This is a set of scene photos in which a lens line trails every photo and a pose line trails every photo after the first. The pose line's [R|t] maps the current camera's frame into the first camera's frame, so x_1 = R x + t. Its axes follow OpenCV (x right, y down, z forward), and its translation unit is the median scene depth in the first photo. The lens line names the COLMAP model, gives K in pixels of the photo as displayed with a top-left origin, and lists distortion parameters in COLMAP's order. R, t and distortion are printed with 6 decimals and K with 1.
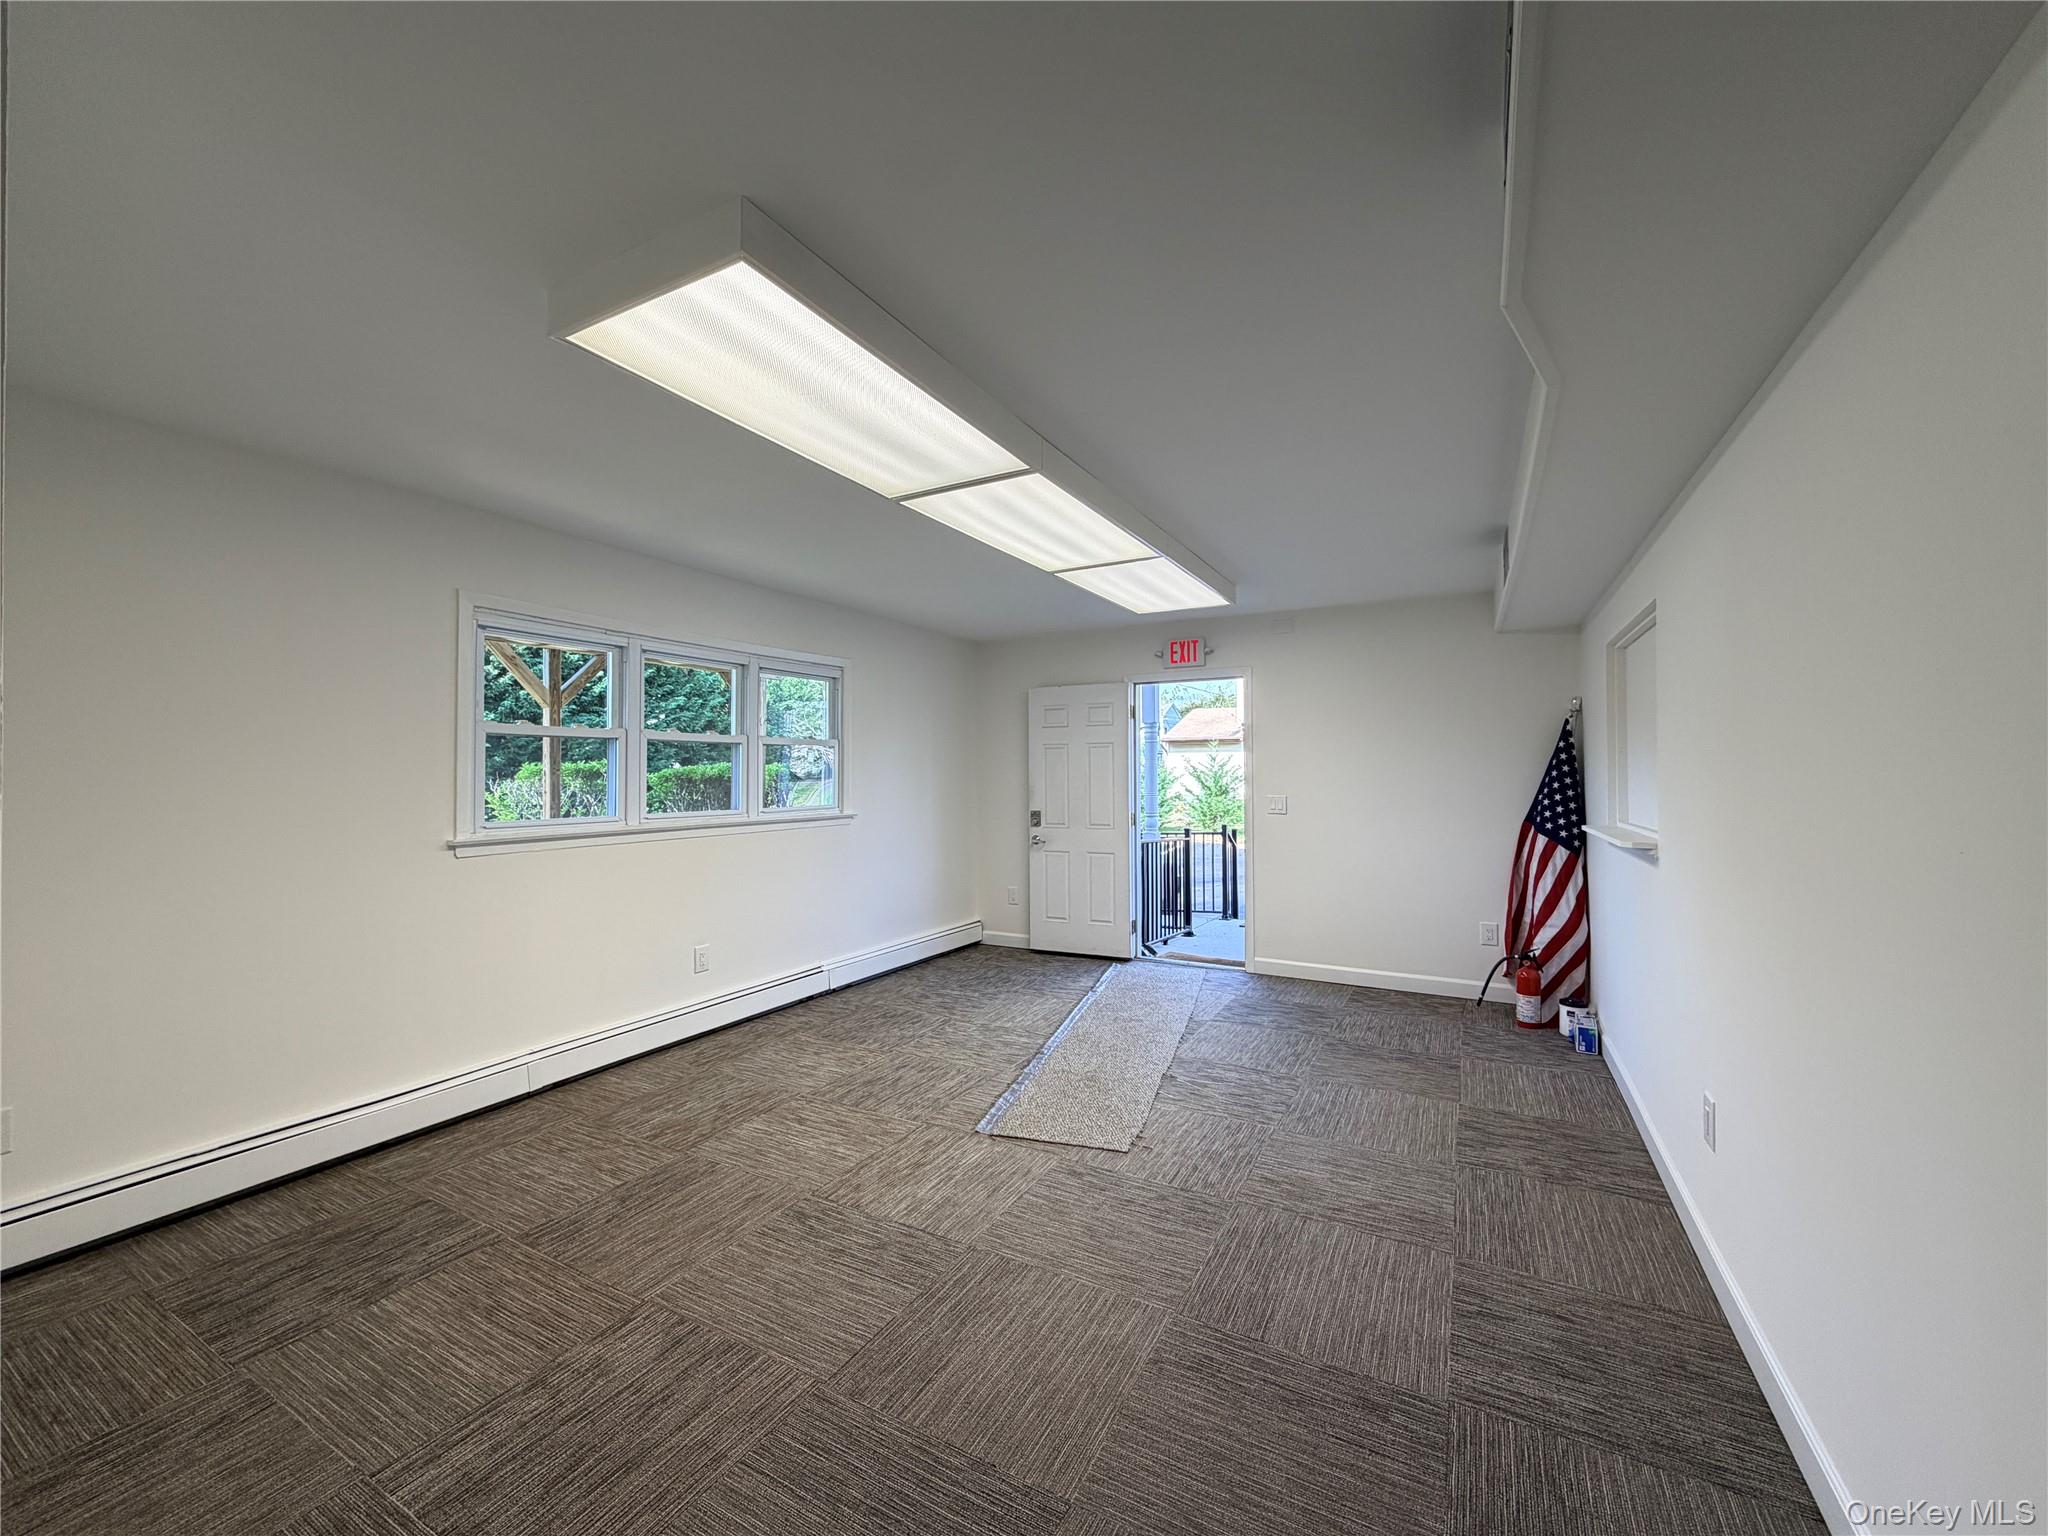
lens RADIAL K [[817.8, 0, 1018.6], [0, 817.8, 768.8], [0, 0, 1]] dist [-0.000480, 0.000108]
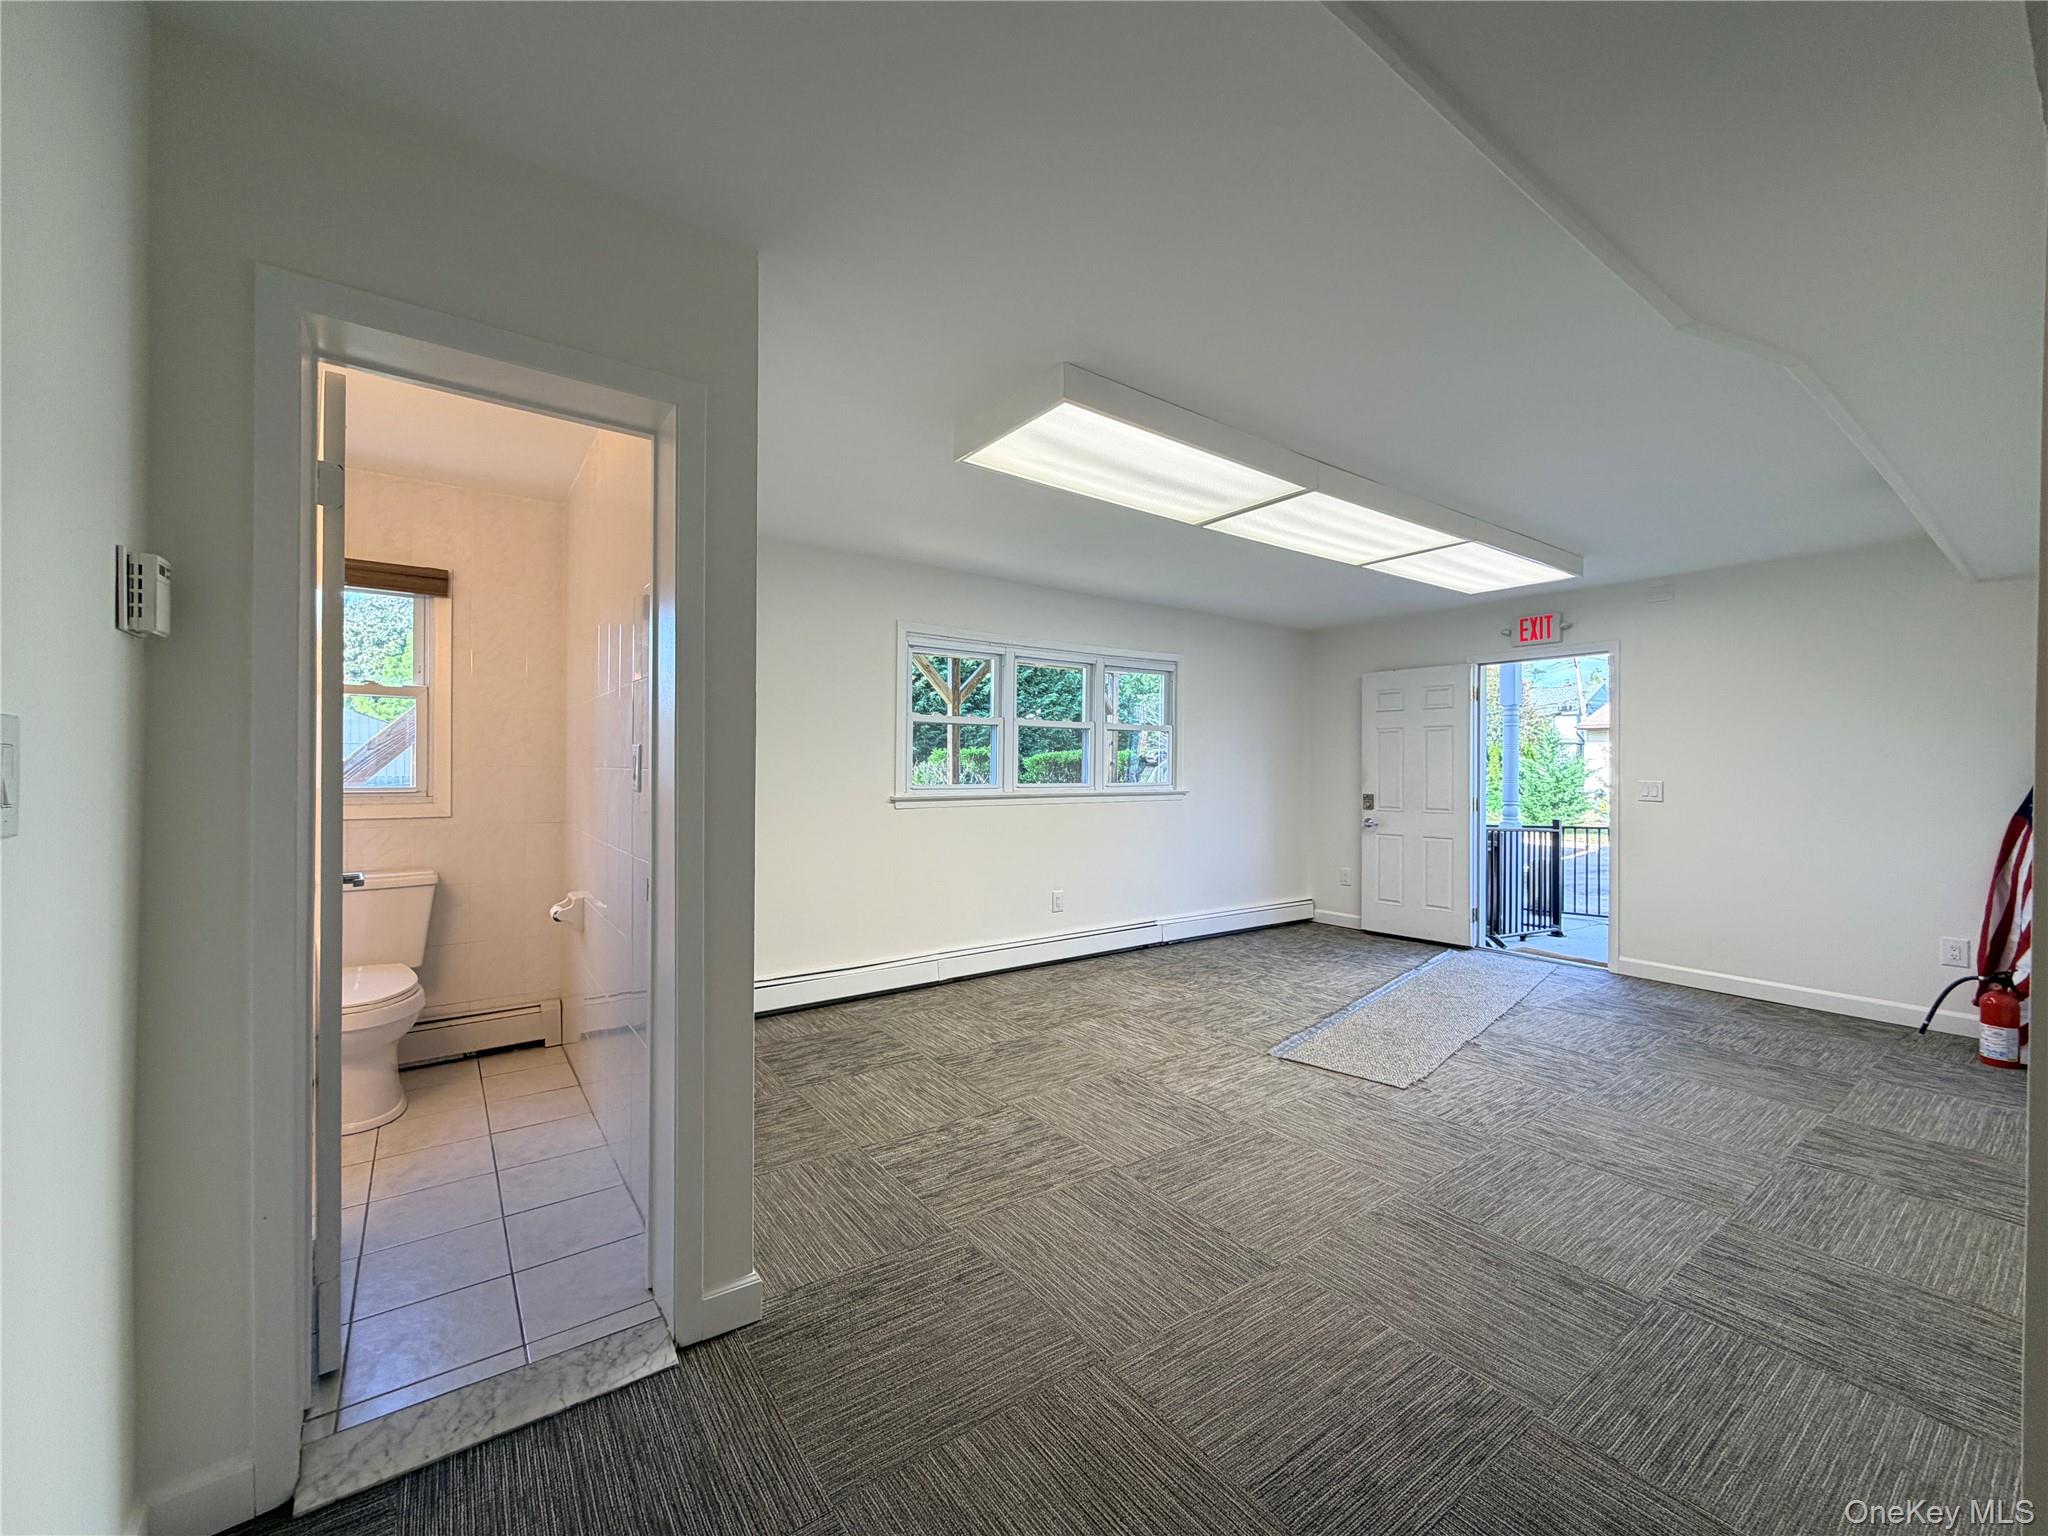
lens RADIAL K [[817.8, 0, 1018.6], [0, 817.8, 768.8], [0, 0, 1]] dist [-0.000480, 0.000108]
pose [[0.905528, 0.008858, -0.424194, 0.091473], [-0.004920, 0.999934, 0.010377, 0.018415], [0.424258, -0.007309, 0.905512, -0.164028]]
